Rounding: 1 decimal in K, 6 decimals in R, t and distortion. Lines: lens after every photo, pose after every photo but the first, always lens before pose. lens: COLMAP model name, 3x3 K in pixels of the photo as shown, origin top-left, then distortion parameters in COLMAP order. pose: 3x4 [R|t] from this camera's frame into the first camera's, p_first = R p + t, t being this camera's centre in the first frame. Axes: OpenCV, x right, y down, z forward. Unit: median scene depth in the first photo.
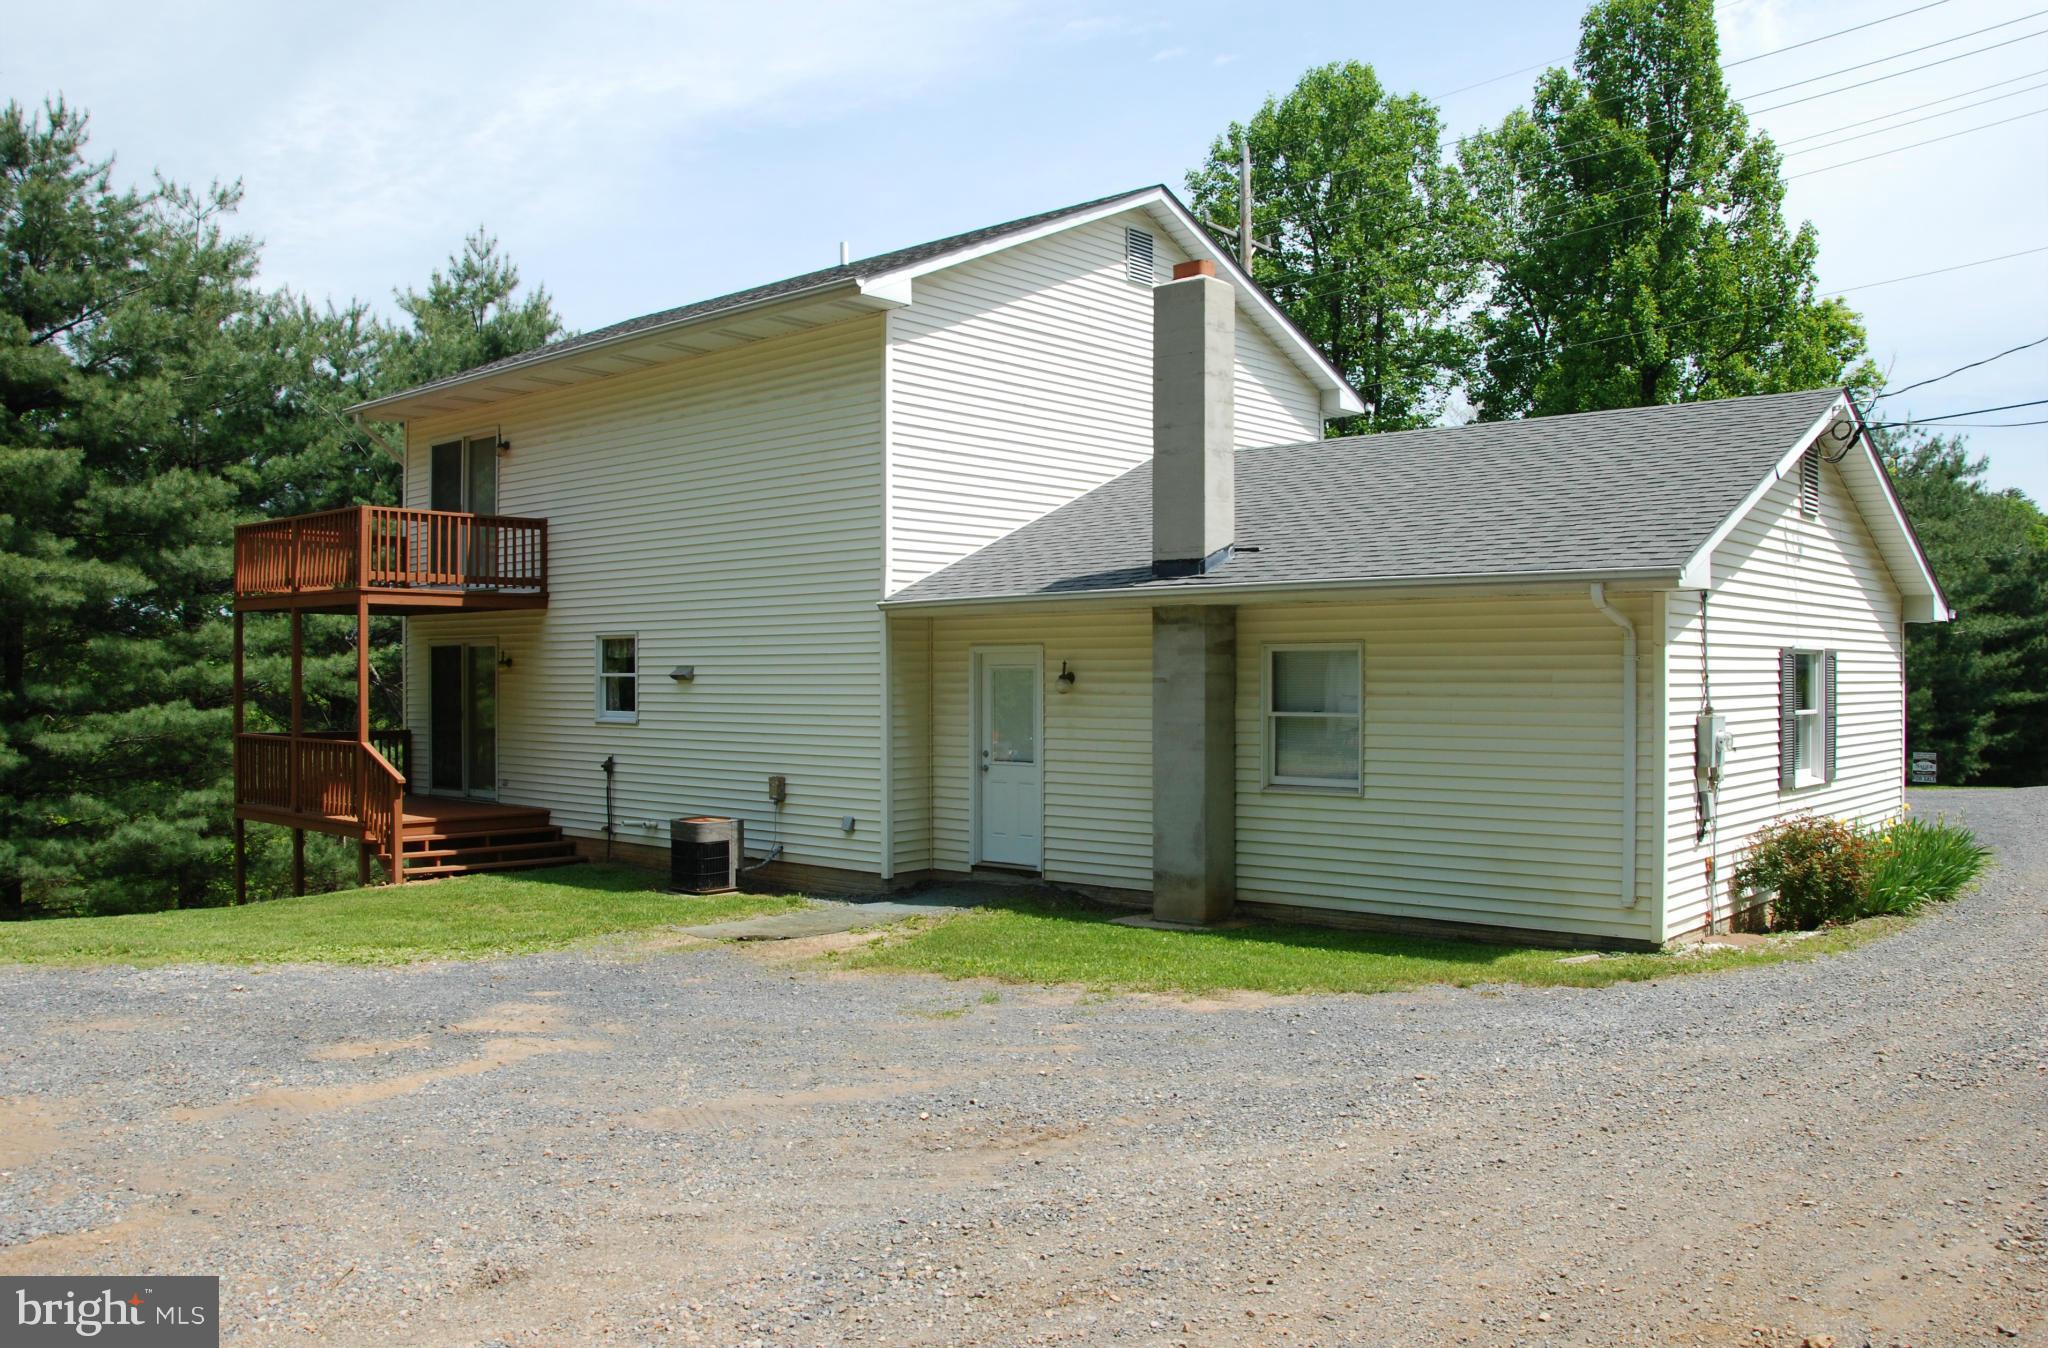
lens RADIAL K [[1623.0, 0, 1026.0], [0, 1623.0, 684.5], [0, 0, 1]] dist [-0.130428, 0.071795]
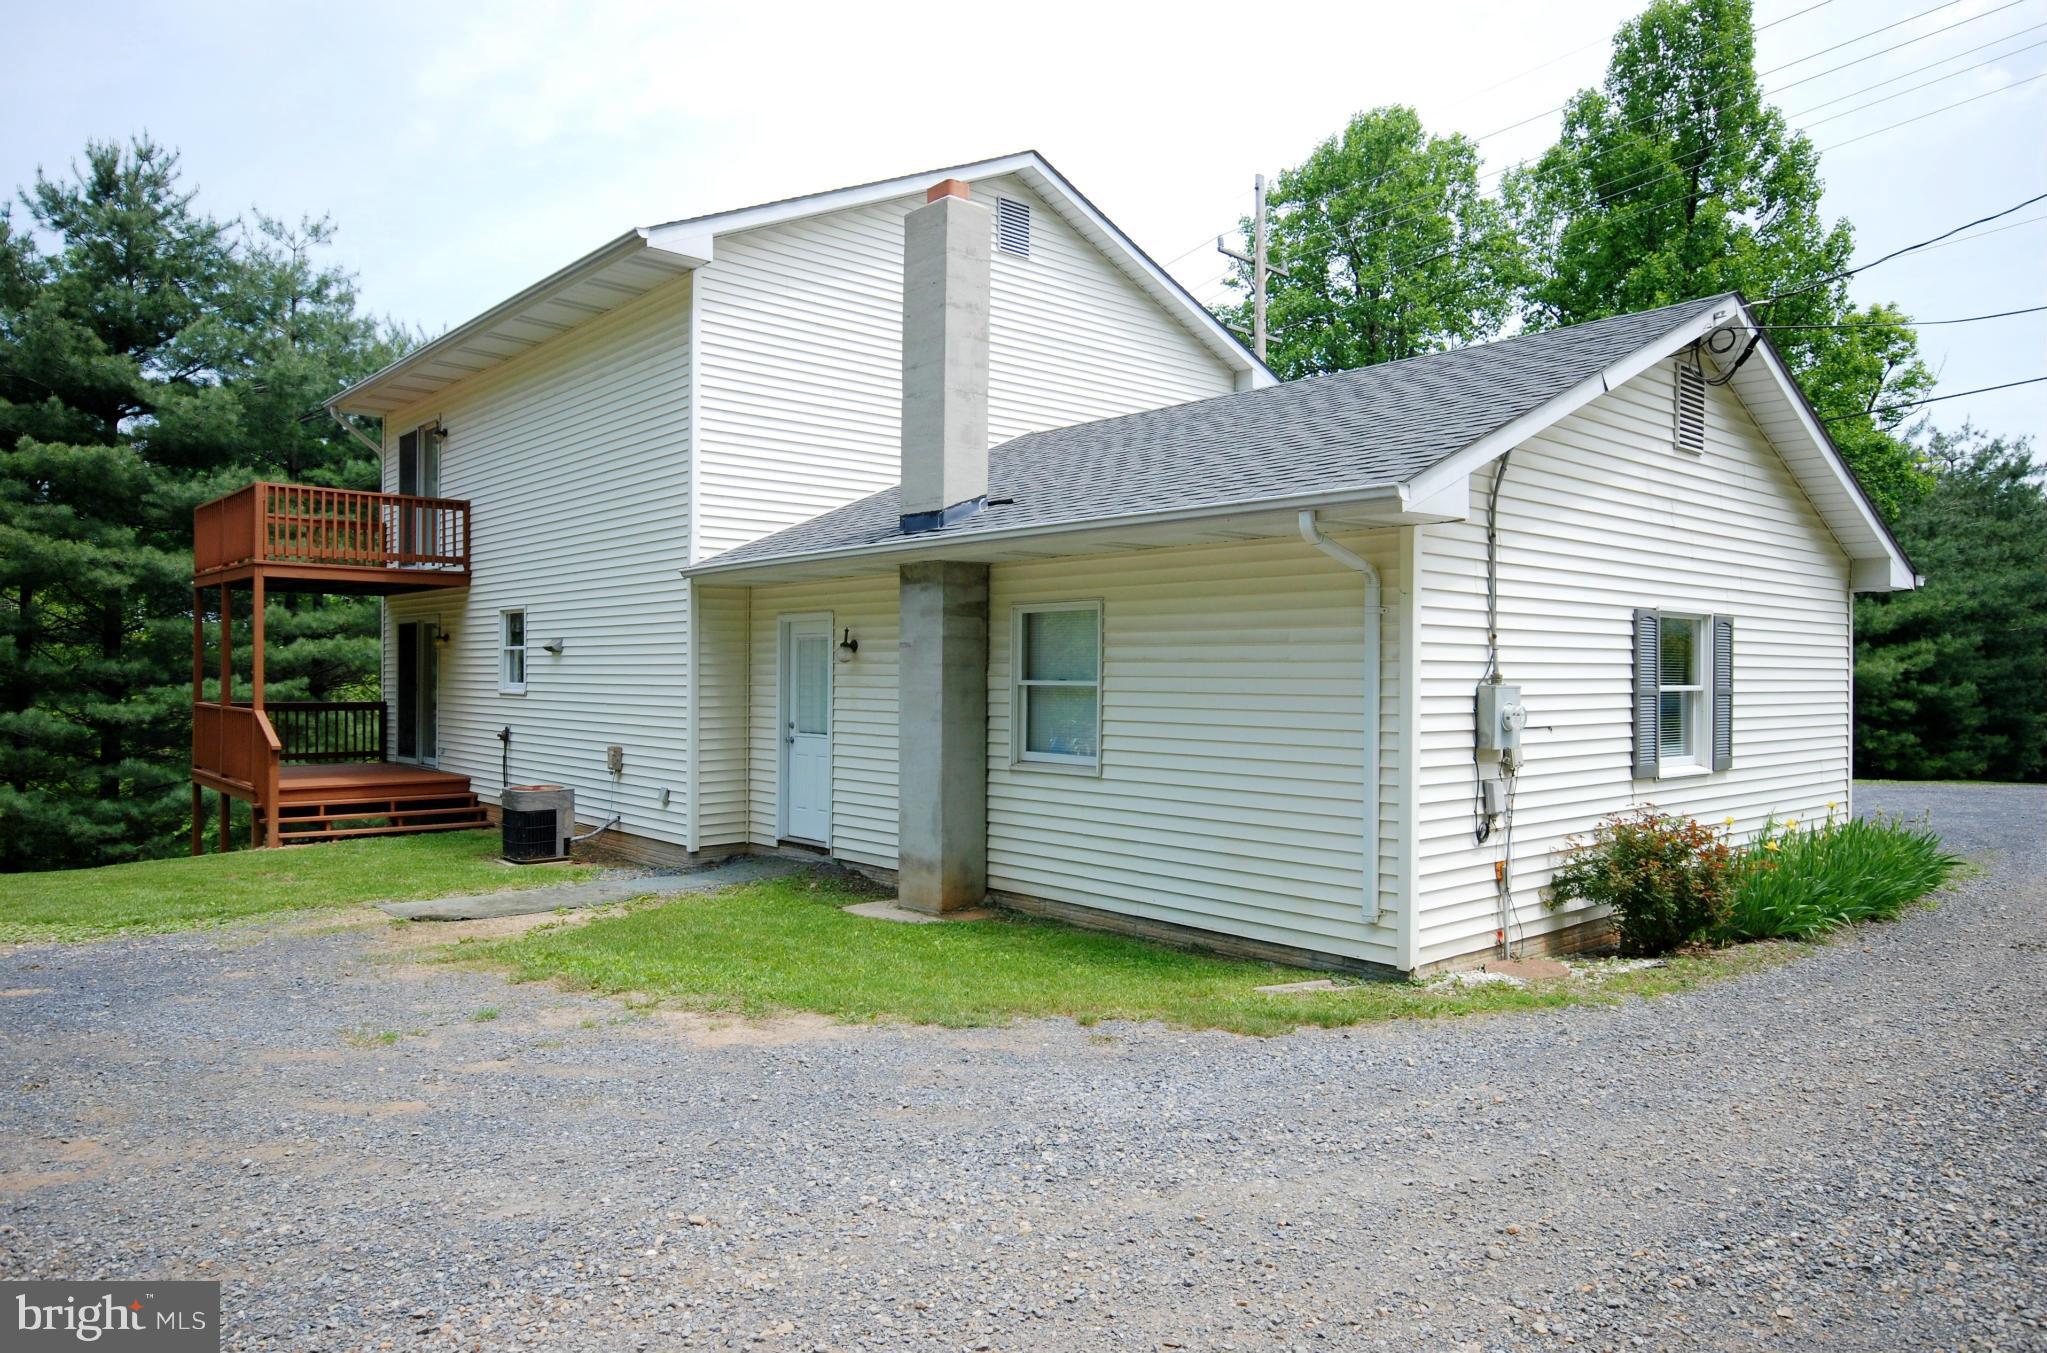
lens RADIAL K [[1303.1, 0, 1023.5], [0, 1303.1, 676.5], [0, 0, 1]] dist [0.016643, 0.000933]
pose [[0.992075, 0.007604, -0.125420, 0.188553], [-0.008053, 0.999963, -0.003072, 0.013104], [0.125392, 0.004058, 0.992099, 0.215203]]
